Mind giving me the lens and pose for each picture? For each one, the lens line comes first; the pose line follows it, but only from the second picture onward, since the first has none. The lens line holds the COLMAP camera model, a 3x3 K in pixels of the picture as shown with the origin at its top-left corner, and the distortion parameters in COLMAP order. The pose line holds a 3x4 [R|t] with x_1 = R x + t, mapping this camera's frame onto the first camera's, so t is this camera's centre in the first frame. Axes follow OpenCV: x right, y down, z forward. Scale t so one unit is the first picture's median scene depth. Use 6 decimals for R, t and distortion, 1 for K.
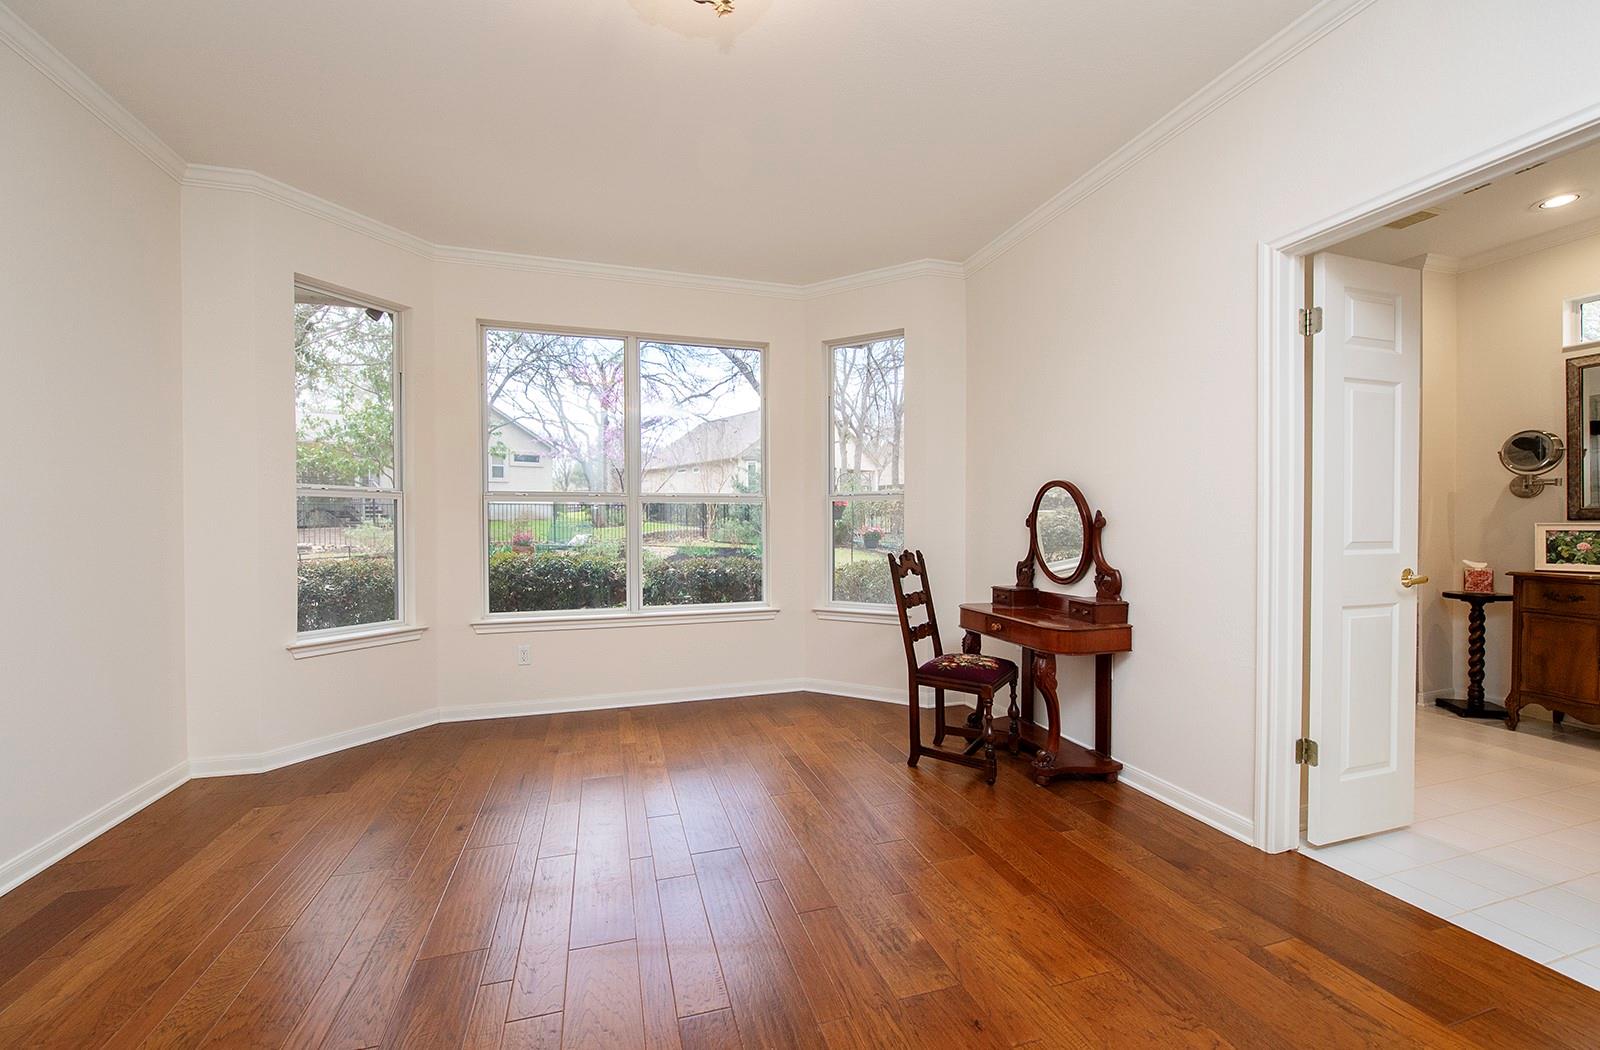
lens RADIAL K [[643.1, 0, 796.3], [0, 643.1, 534.5], [0, 0, 1]] dist [-0.001525, -0.000314]
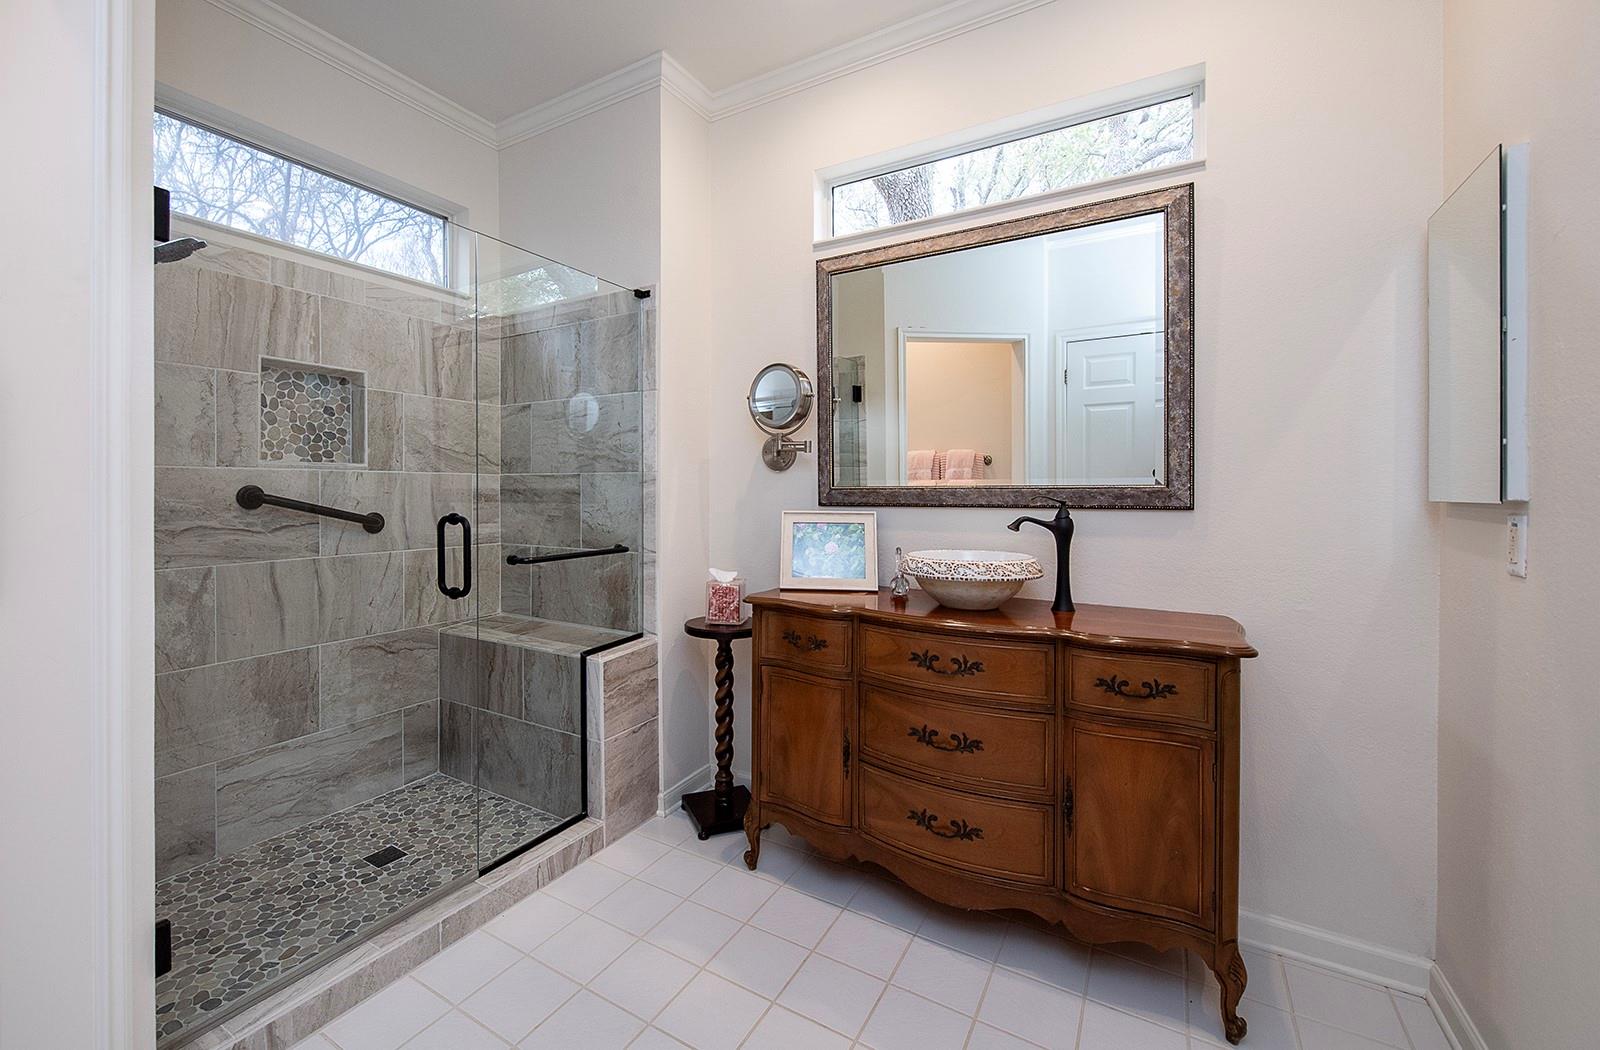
lens RADIAL K [[657.6, 0, 760.0], [0, 657.6, 494.0], [0, 0, 1]] dist [-0.000029, -0.000135]
pose [[0.751003, 0.005354, 0.660277, 0.710037], [0.003303, 0.999924, -0.011865, -0.026197], [-0.660291, 0.011092, 0.750928, 0.532022]]
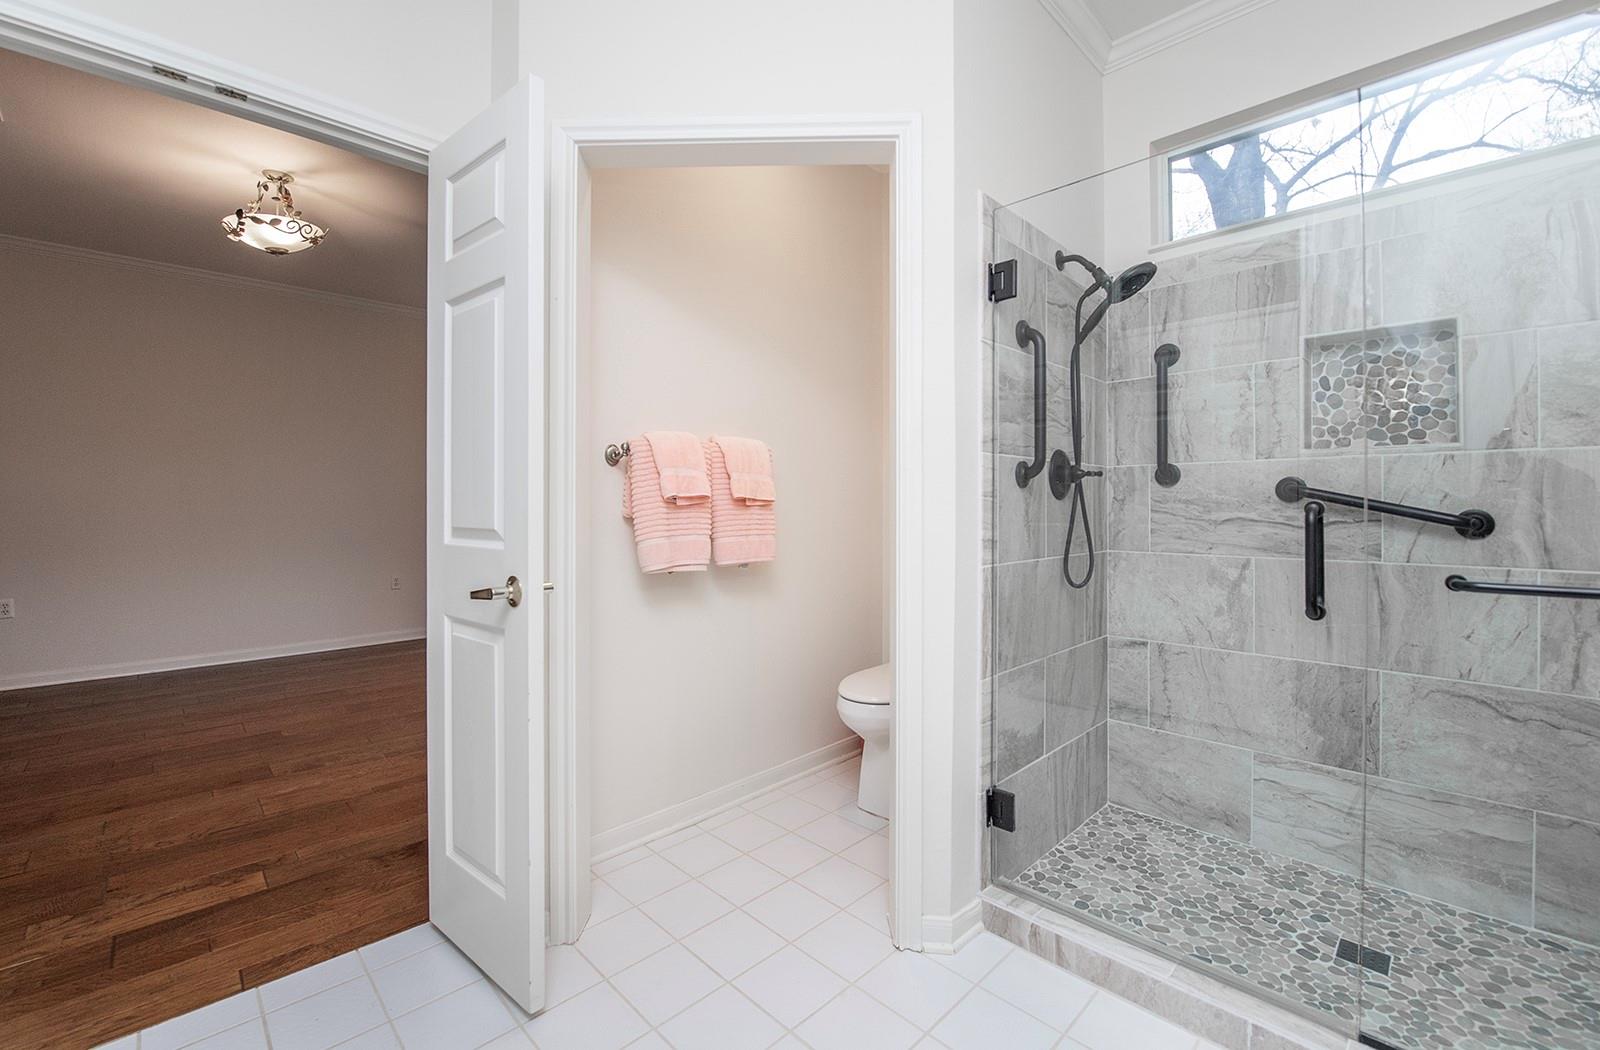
lens RADIAL K [[667.8, 0, 772.6], [0, 667.8, 501.2], [0, 0, 1]] dist [-0.015466, -0.000033]
pose [[0.447305, 0.001620, -0.894380, 1.092062], [-0.014999, 0.999871, -0.005691, -0.010809], [0.894256, 0.015960, 0.447271, 0.640680]]
